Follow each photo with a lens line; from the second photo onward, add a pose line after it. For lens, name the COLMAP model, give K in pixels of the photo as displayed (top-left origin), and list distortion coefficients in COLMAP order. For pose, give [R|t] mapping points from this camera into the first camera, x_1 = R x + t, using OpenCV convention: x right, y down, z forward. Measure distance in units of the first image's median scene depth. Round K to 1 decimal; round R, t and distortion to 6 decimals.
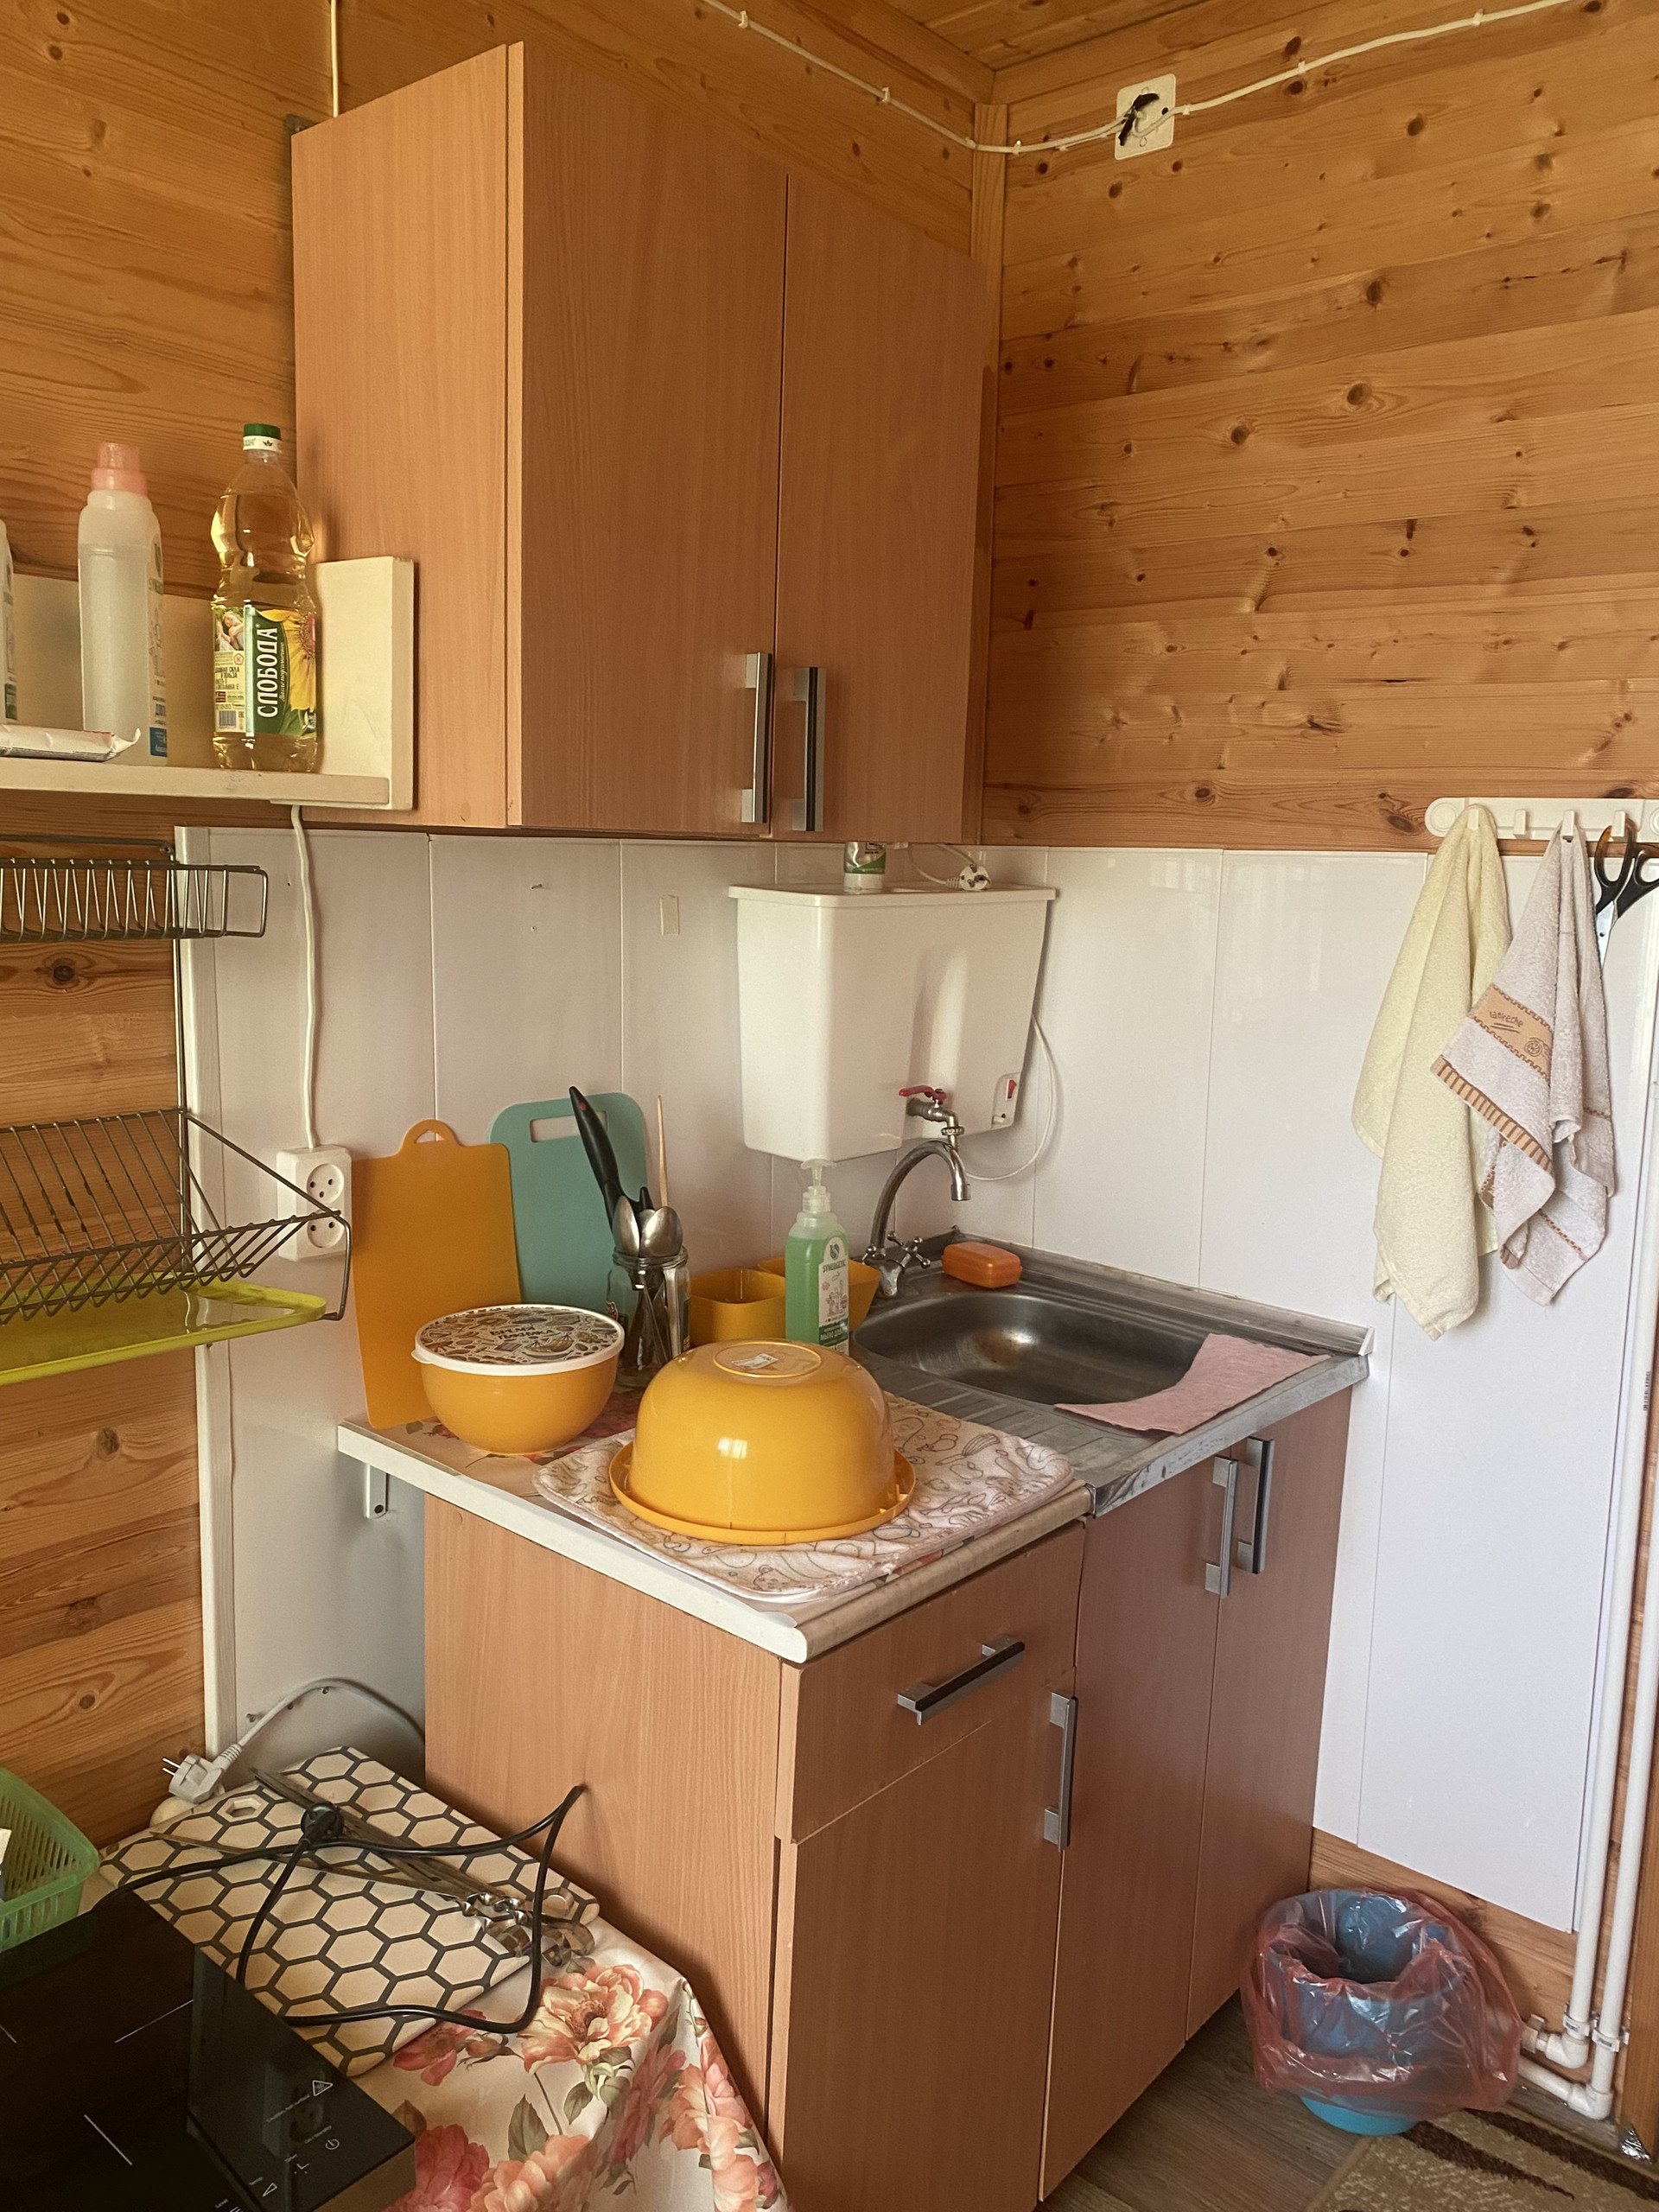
lens RADIAL K [[1681.5, 0, 825.8], [0, 1681.5, 1100.6], [0, 0, 1]] dist [0.029196, -0.032154]
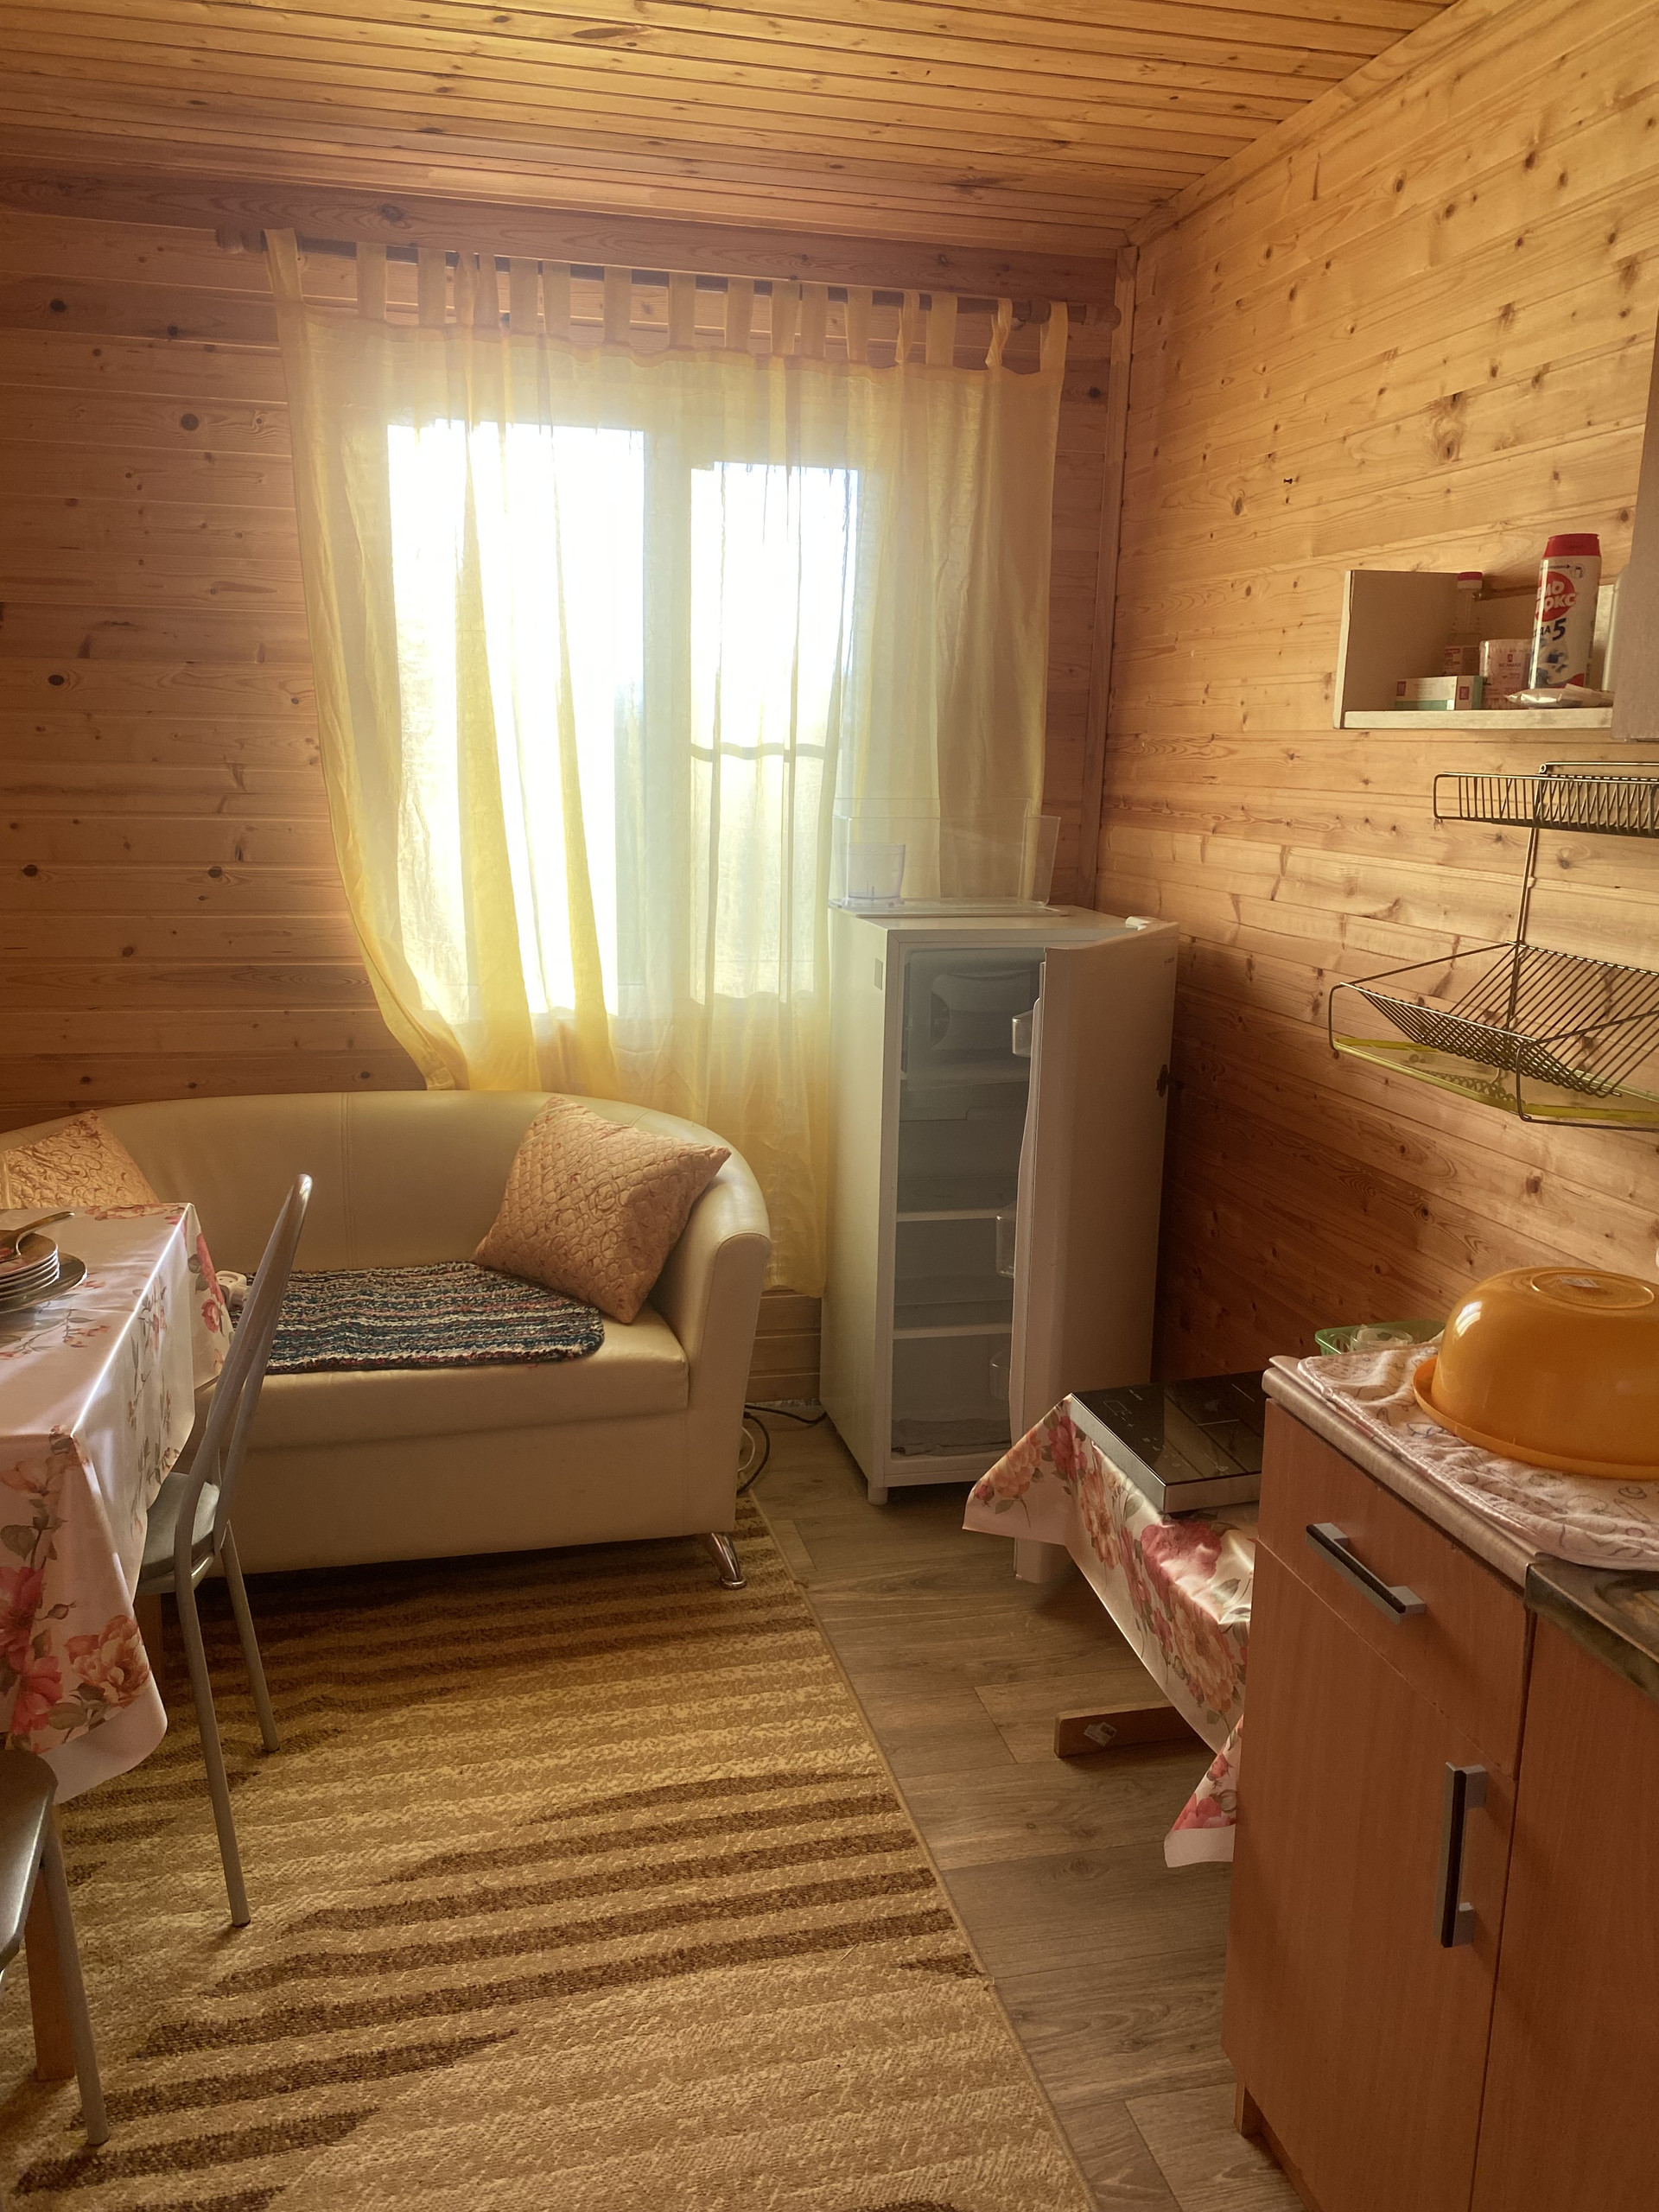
lens RADIAL K [[1681.5, 0, 827.3], [0, 1681.5, 1106.6], [0, 0, 1]] dist [0.029196, -0.032154]
pose [[-0.585040, 0.133718, -0.799904, 0.899762], [-0.155709, 0.949444, 0.272601, -0.129554], [0.795916, 0.284035, -0.534642, 1.038788]]
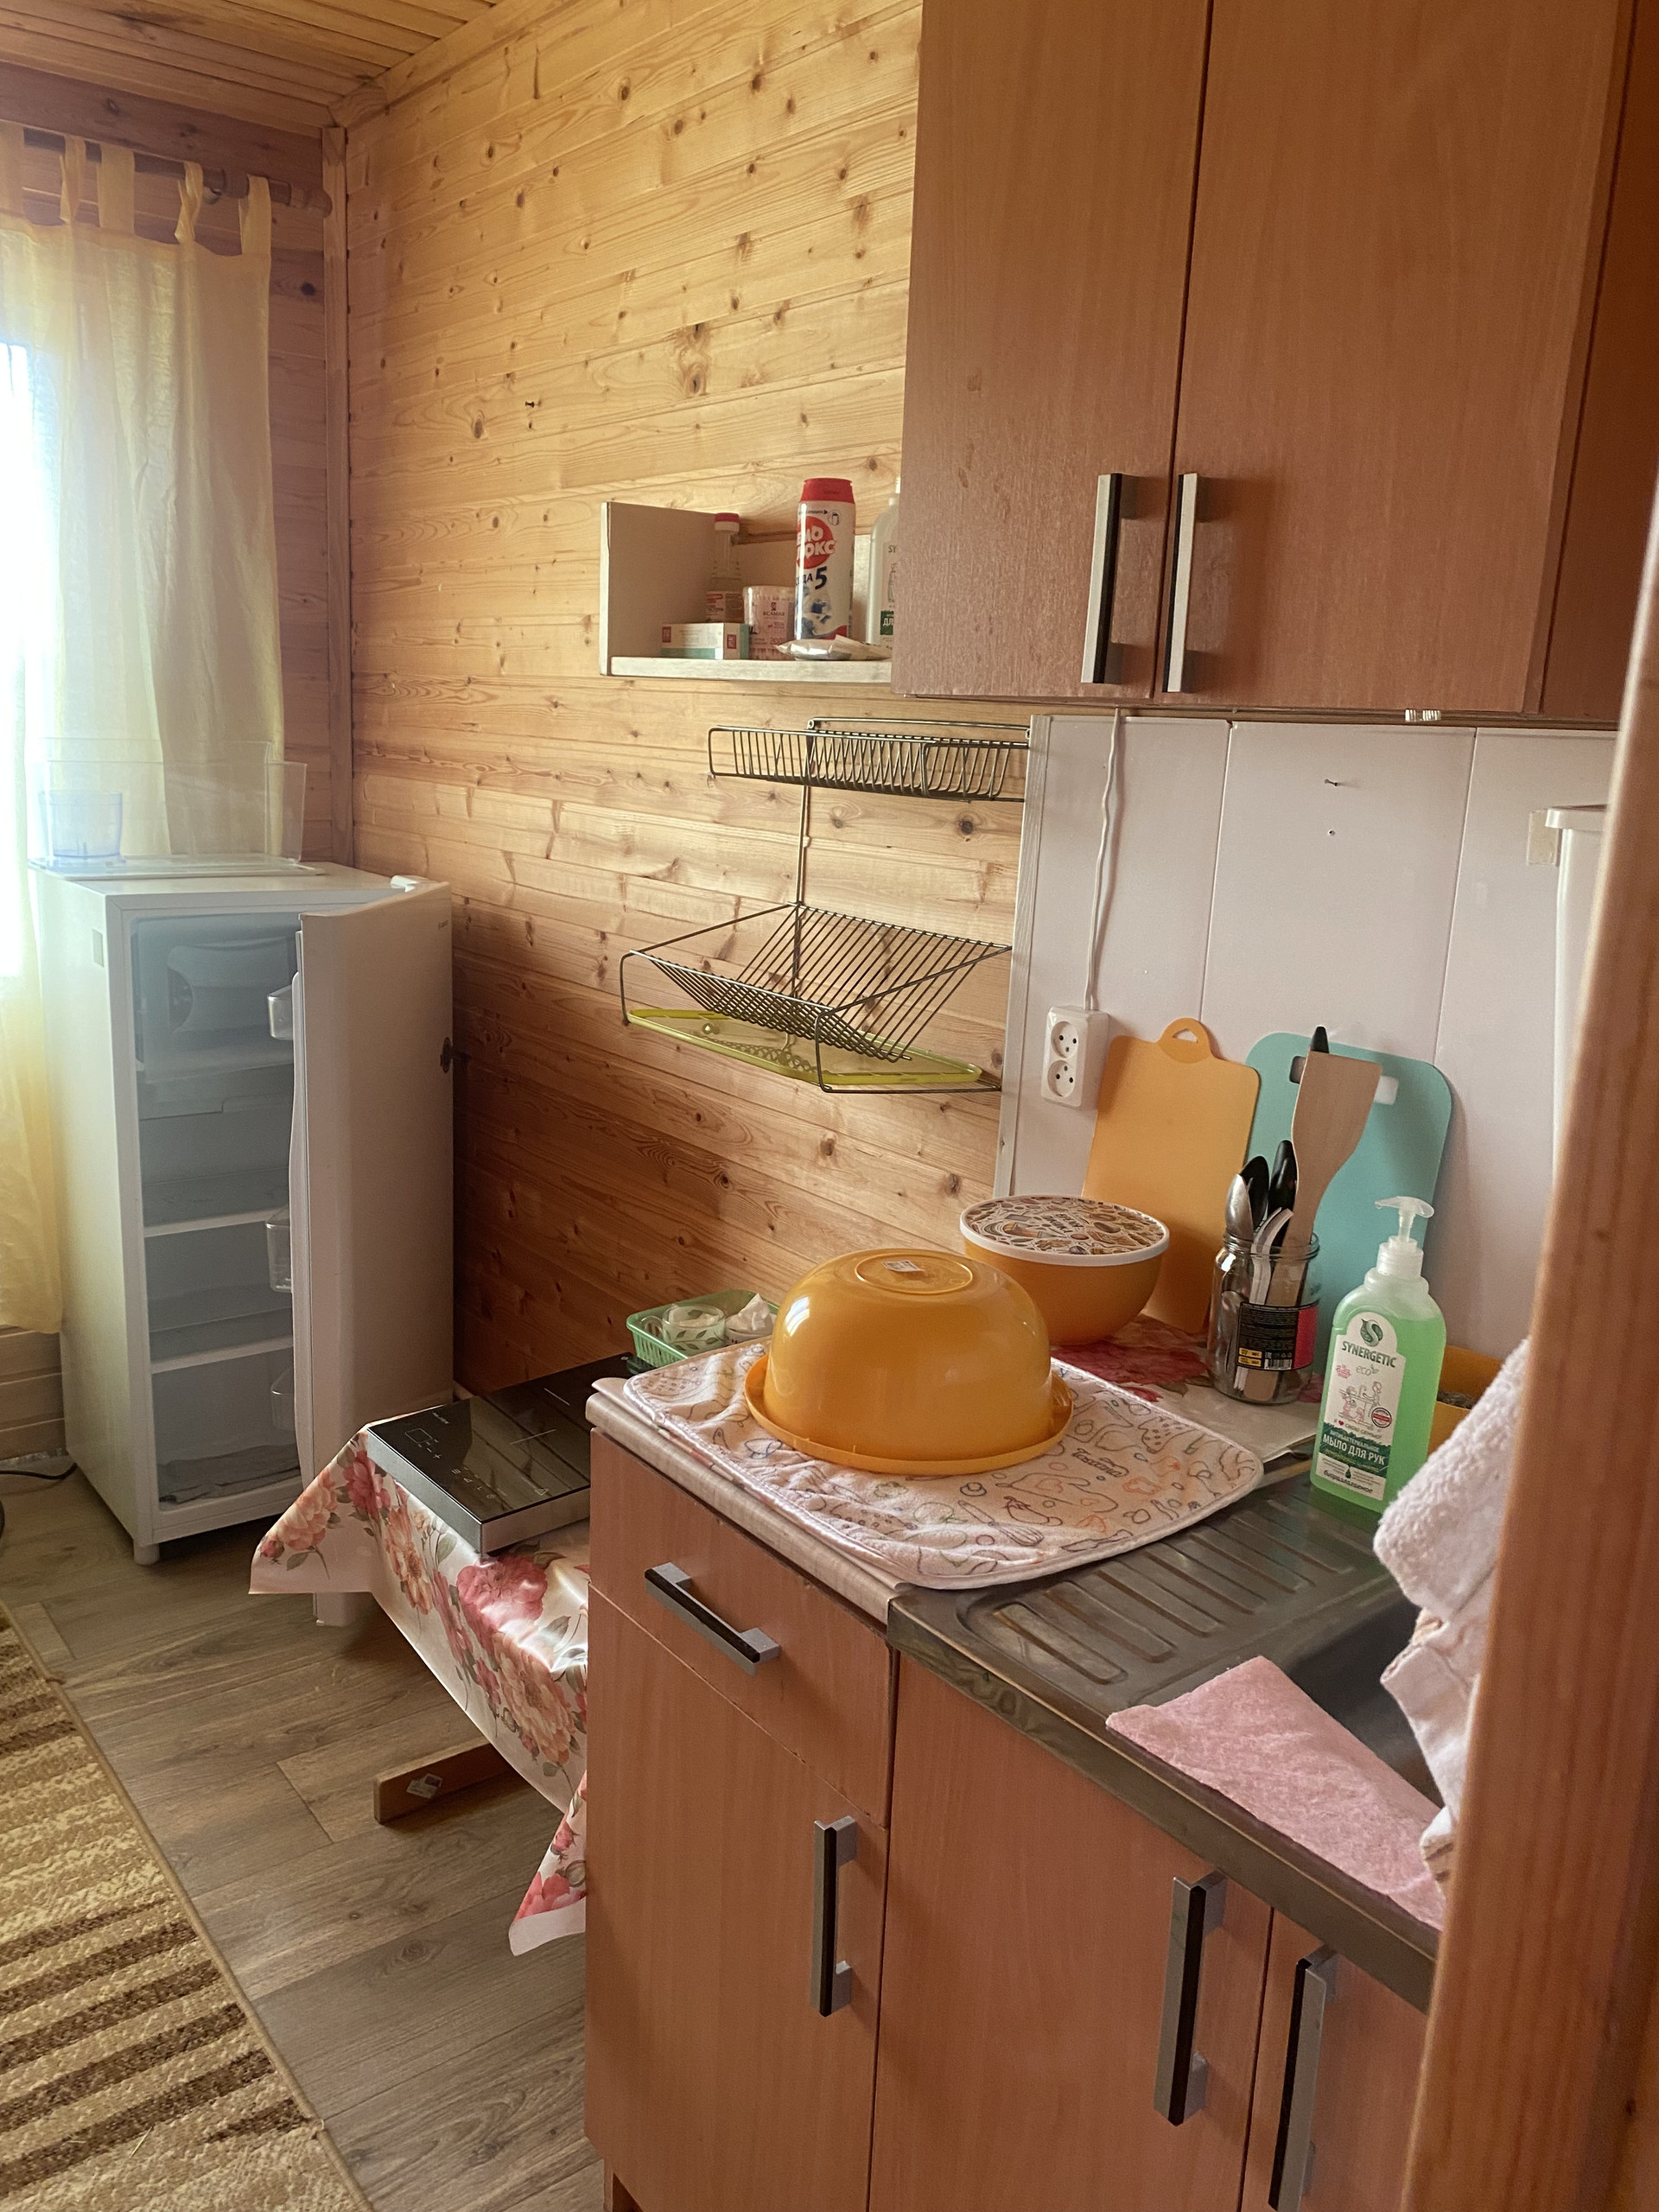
lens RADIAL K [[1681.5, 0, 820.3], [0, 1681.5, 1129.0], [0, 0, 1]] dist [0.029196, -0.032154]
pose [[-0.200572, 0.199157, -0.959222, 0.771928], [-0.196477, 0.951049, 0.238543, -0.120900], [0.959775, 0.236310, -0.151624, 0.975848]]
